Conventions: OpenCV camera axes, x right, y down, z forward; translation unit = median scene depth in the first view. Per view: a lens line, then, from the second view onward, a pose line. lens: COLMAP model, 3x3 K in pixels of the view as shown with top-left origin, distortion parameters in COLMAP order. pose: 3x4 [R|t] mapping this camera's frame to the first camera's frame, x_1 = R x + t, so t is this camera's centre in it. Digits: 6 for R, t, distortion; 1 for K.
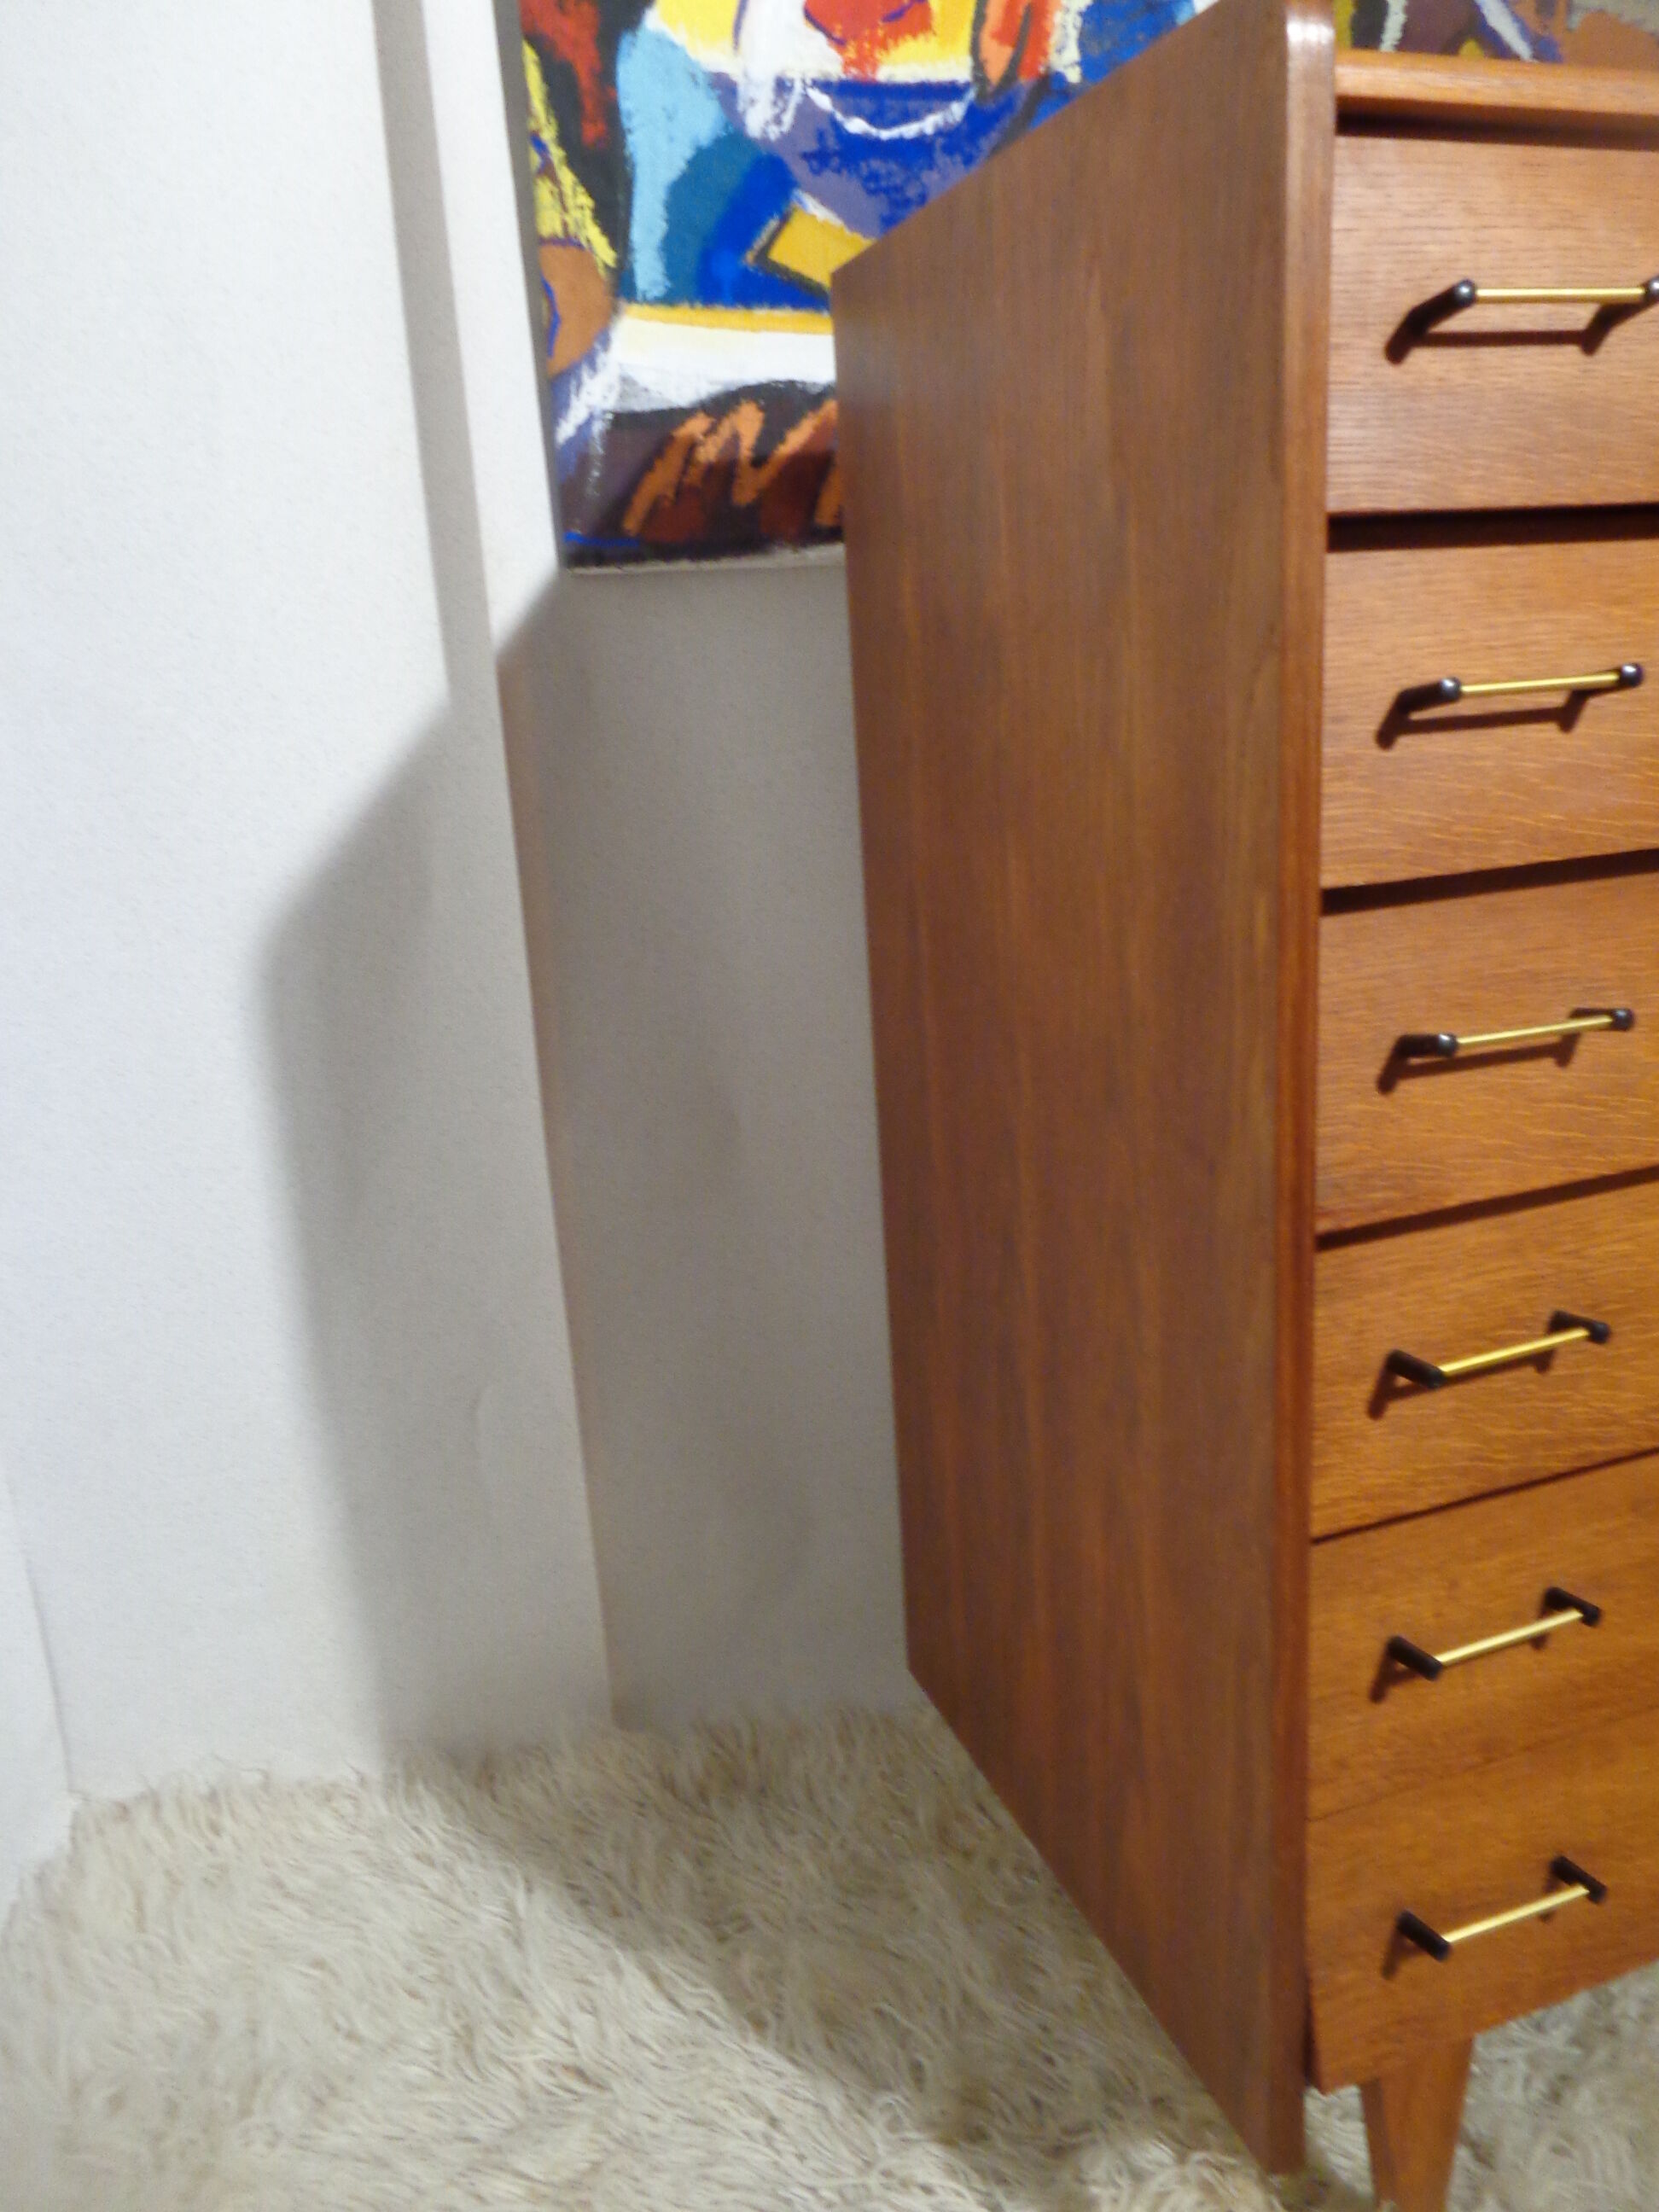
lens RADIAL K [[1638.7, 0, 830.8], [0, 1638.7, 1107.8], [0, 0, 1]] dist [0.000620, -0.002336]
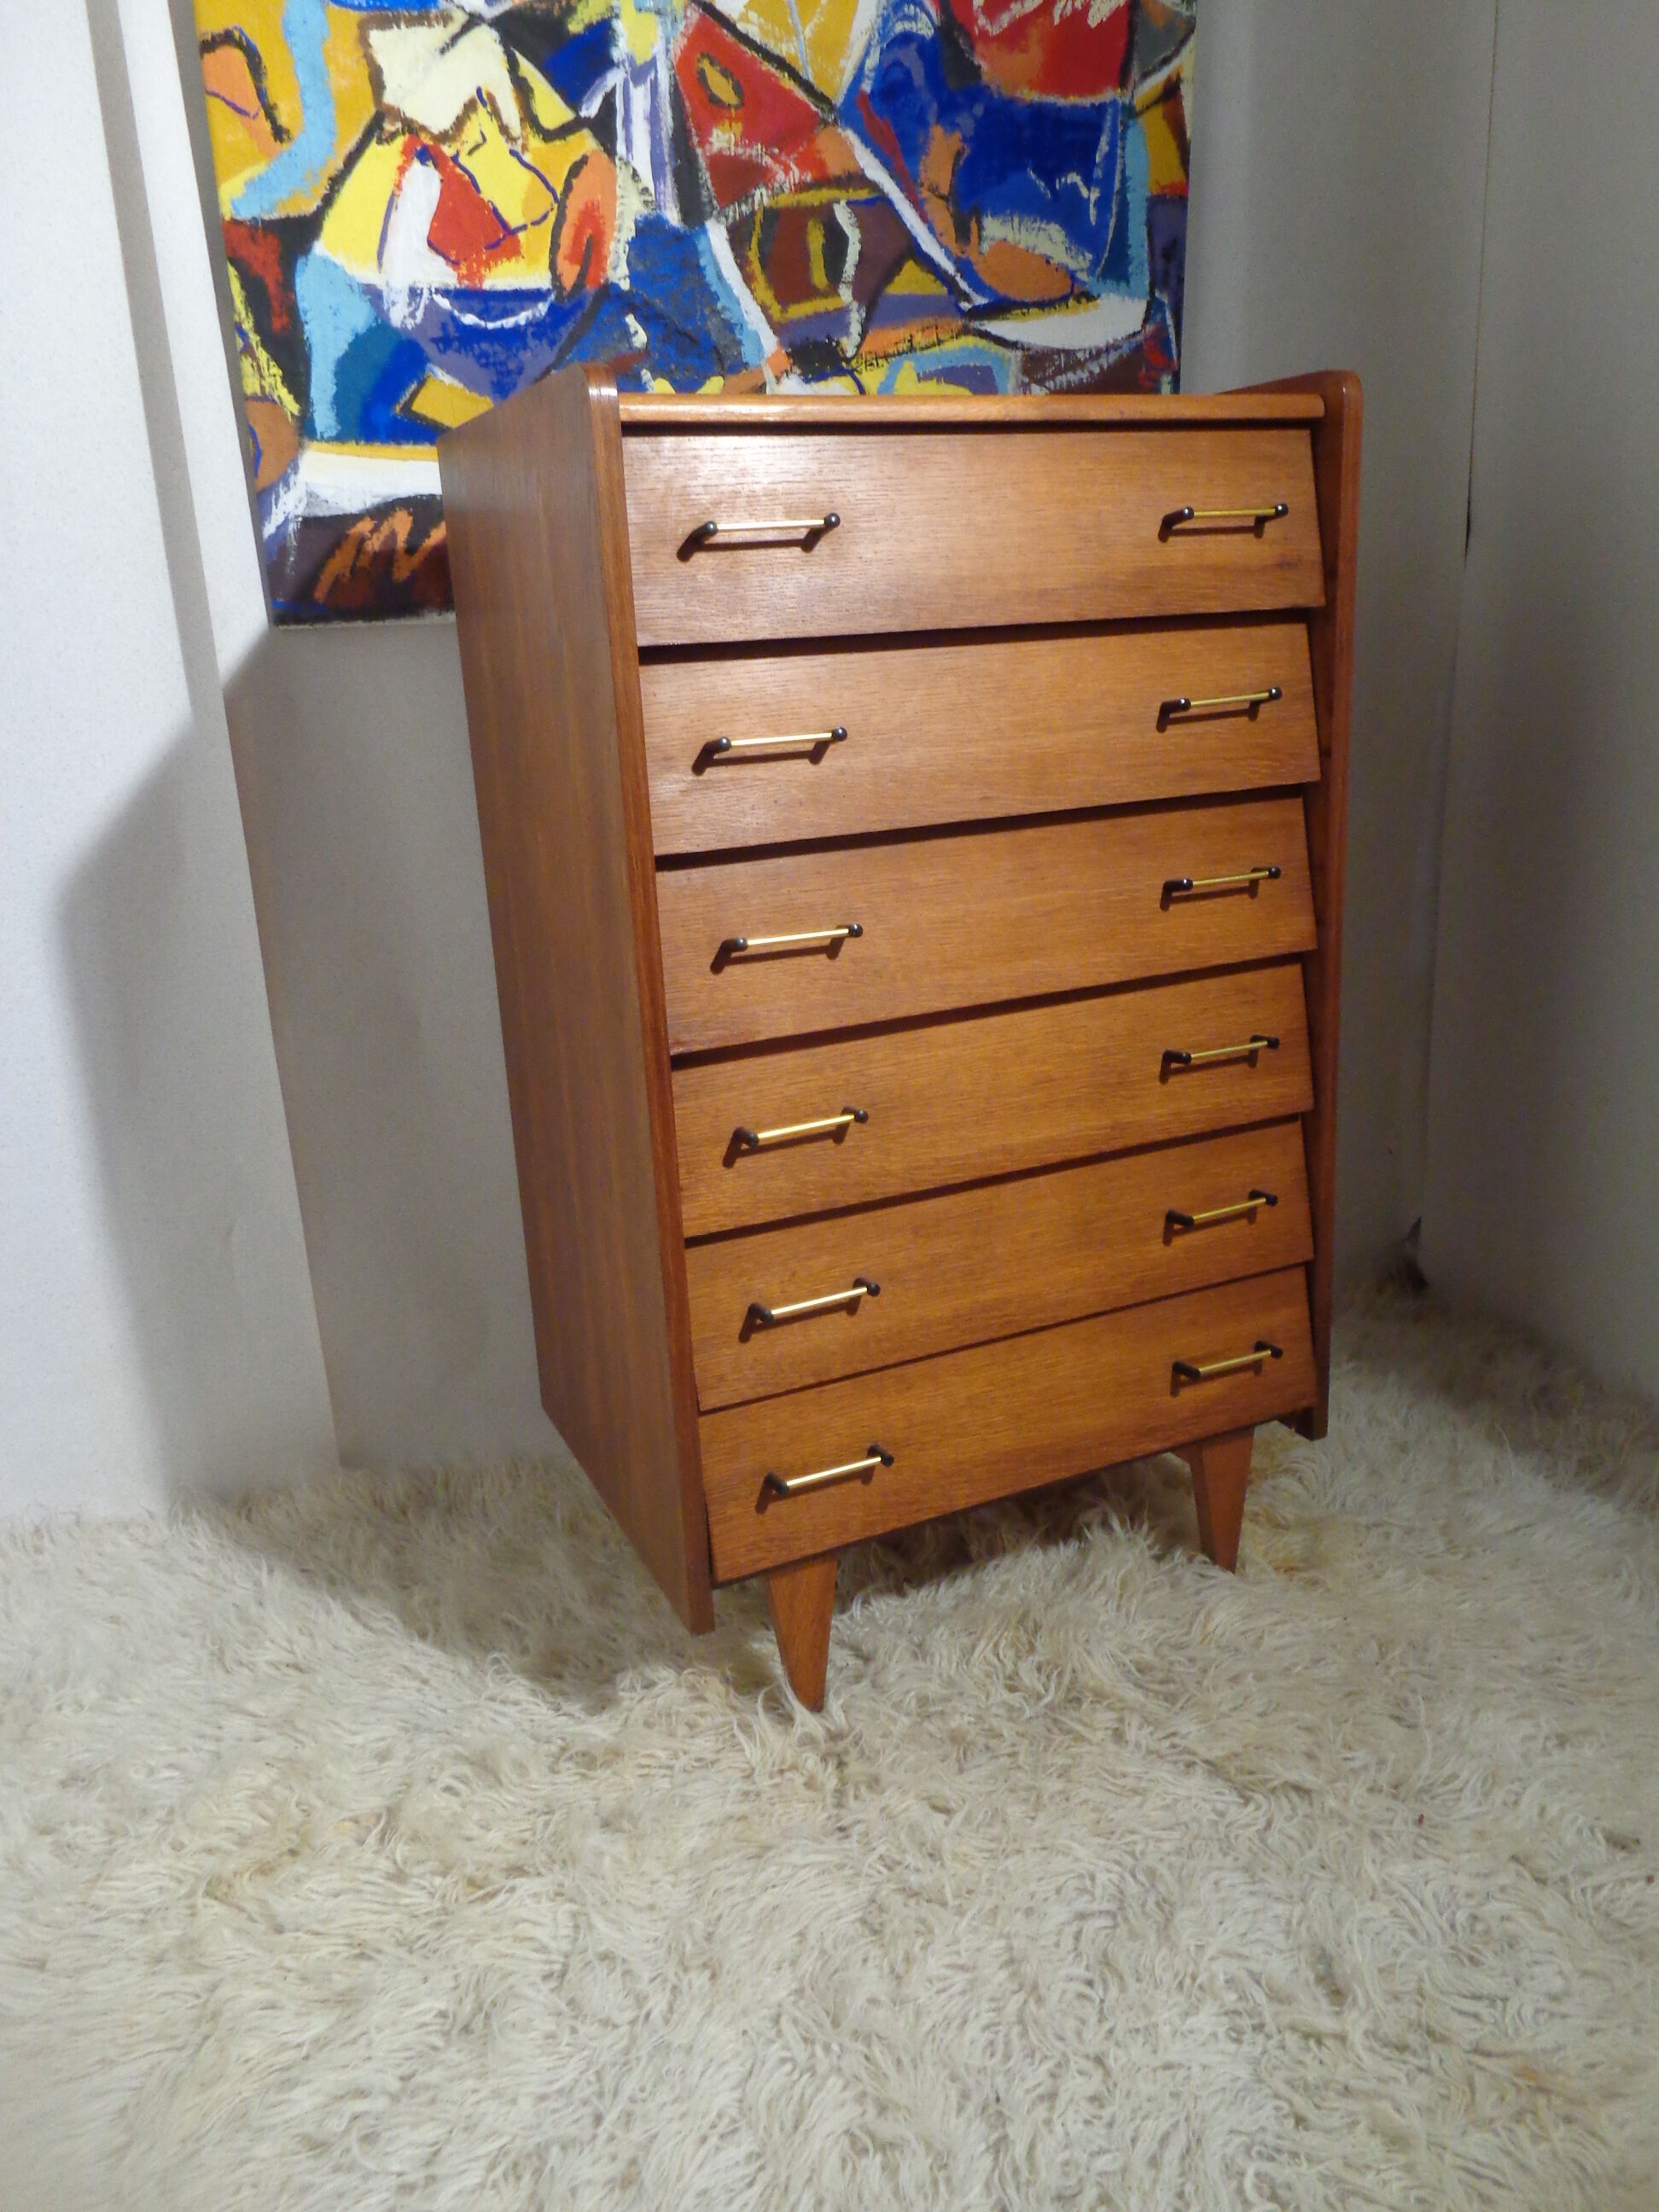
lens RADIAL K [[1638.7, 0, 814.8], [0, 1638.7, 1103.9], [0, 0, 1]] dist [0.000620, -0.002336]
pose [[0.996865, -0.013793, 0.077916, 0.196345], [0.011990, 0.999650, 0.023568, 0.057113], [-0.078214, -0.022559, 0.996681, -0.471056]]
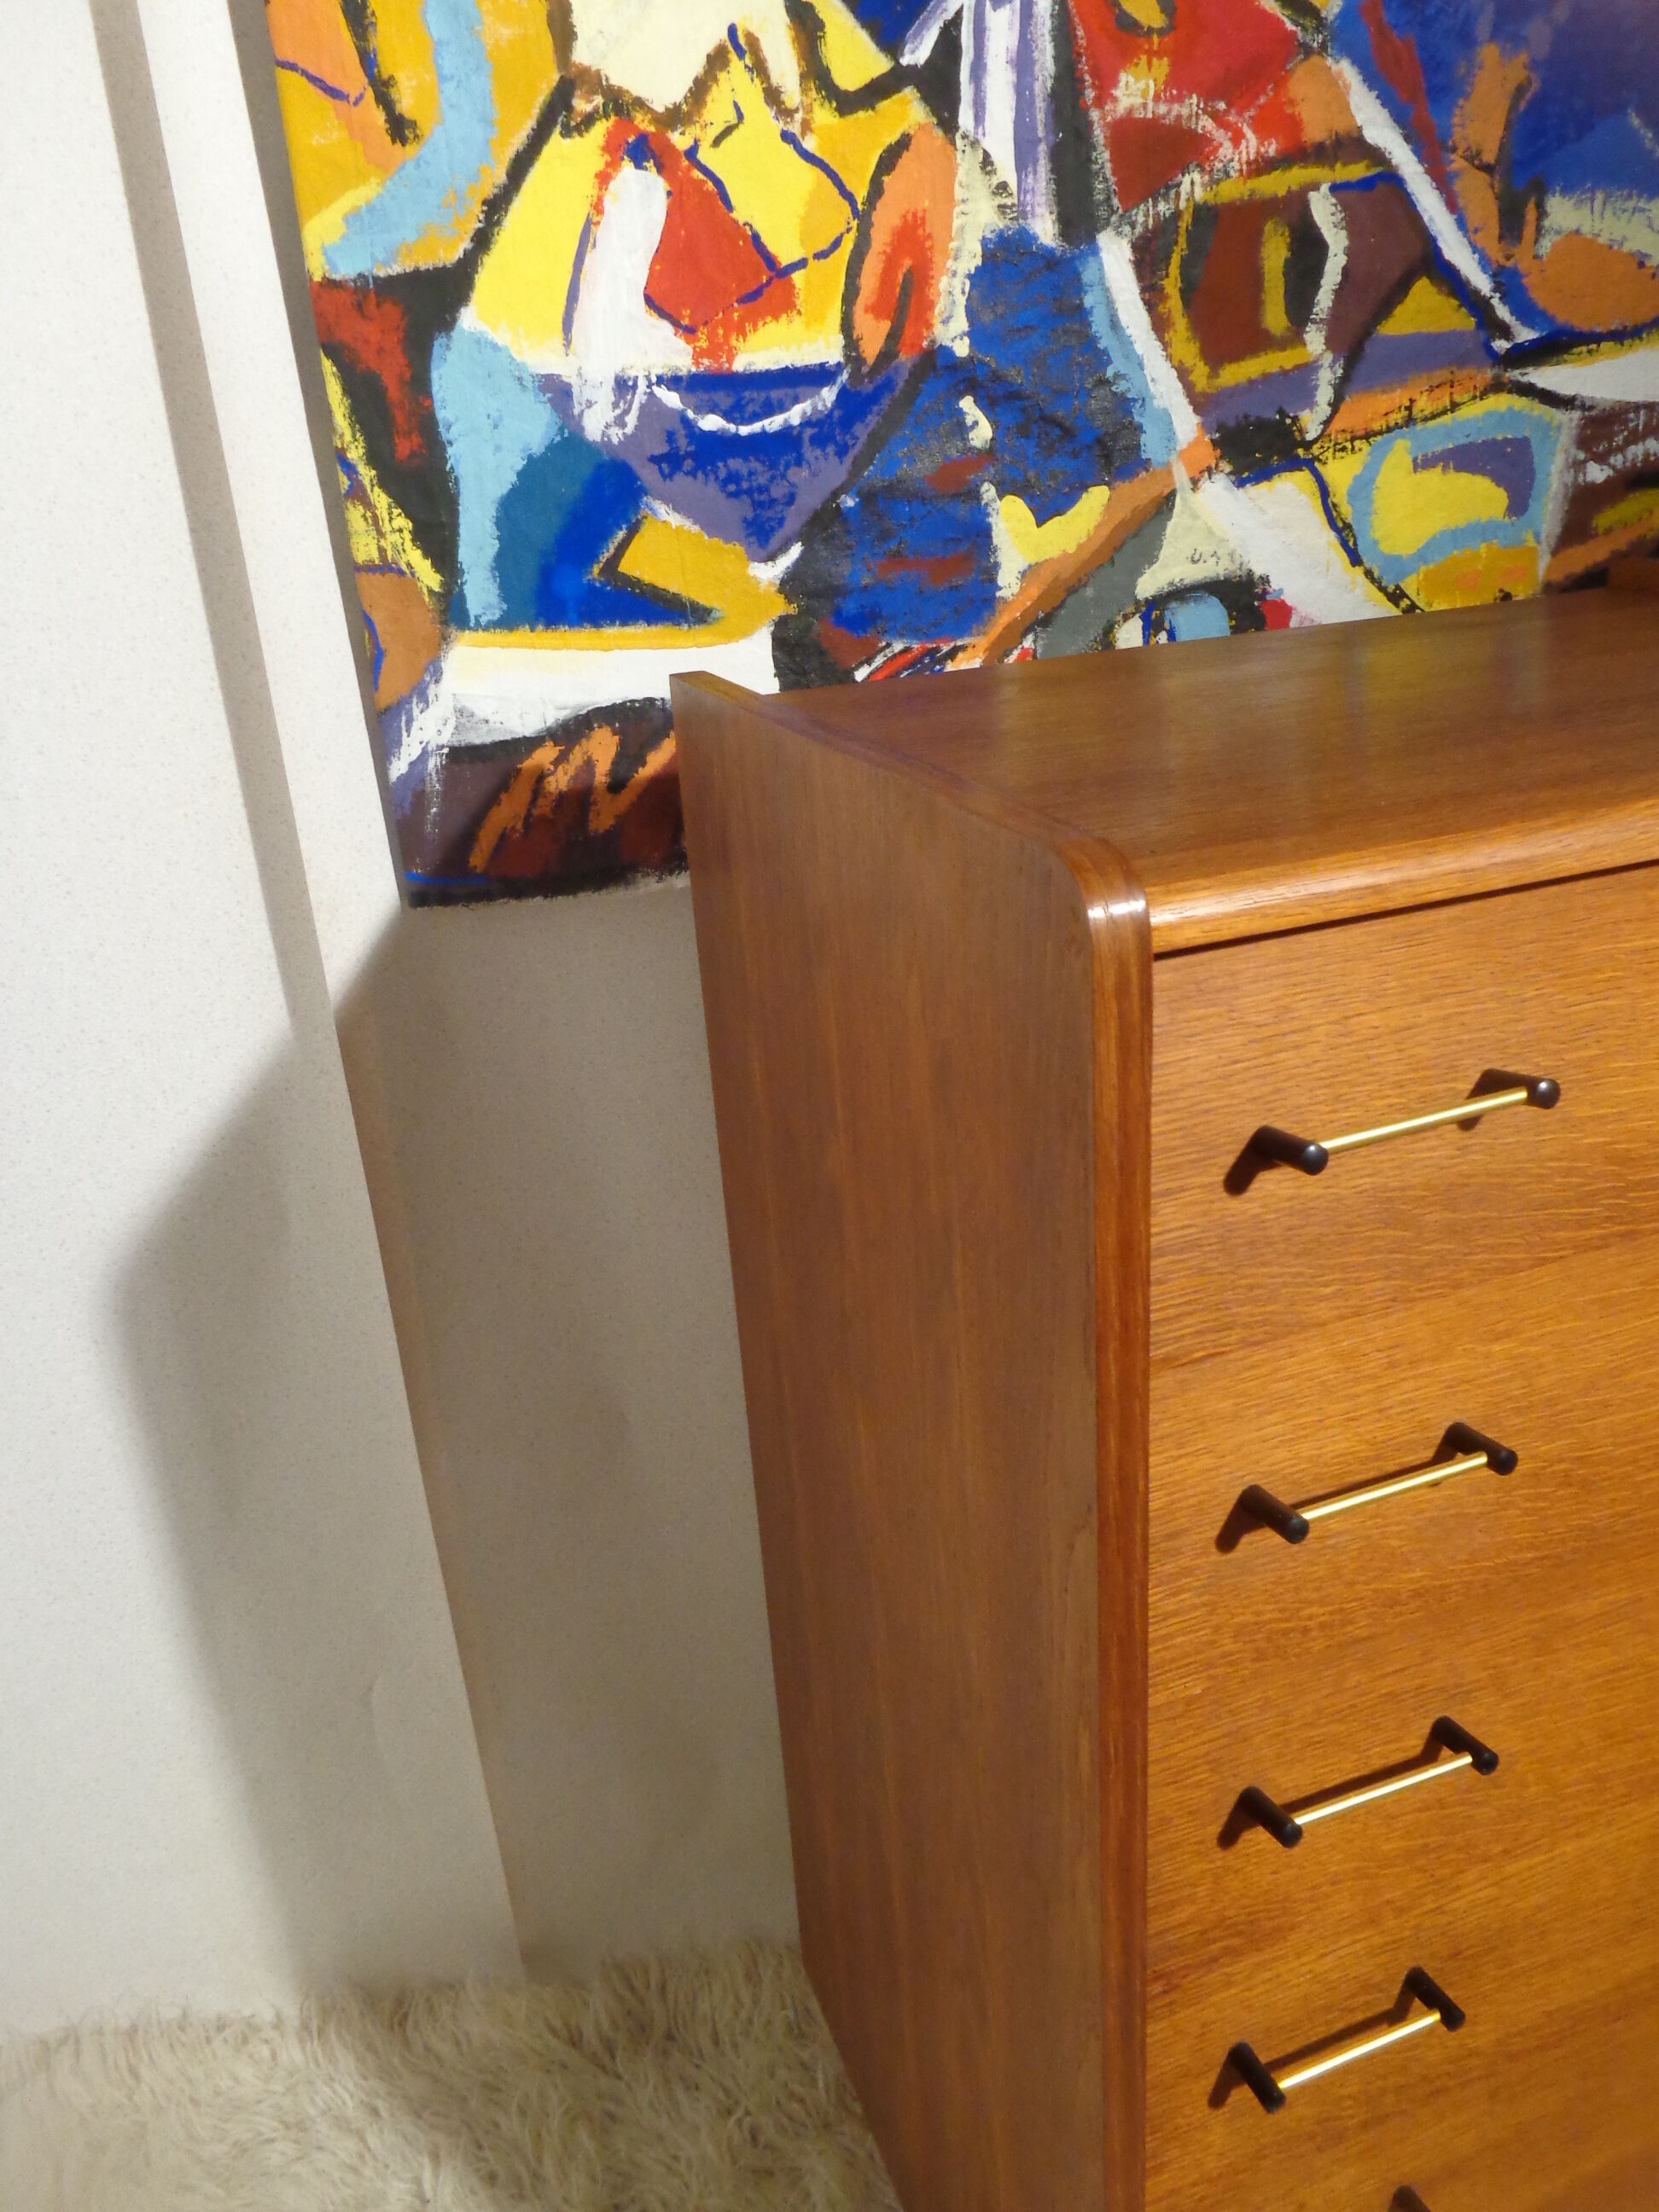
lens RADIAL K [[1638.7, 0, 824.4], [0, 1638.7, 1100.9], [0, 0, 1]] dist [0.000620, -0.002336]
pose [[0.999951, -0.009657, 0.002276, 0.070553], [0.009256, 0.990583, 0.136597, -0.360913], [-0.003574, -0.136569, 0.990624, 0.083902]]
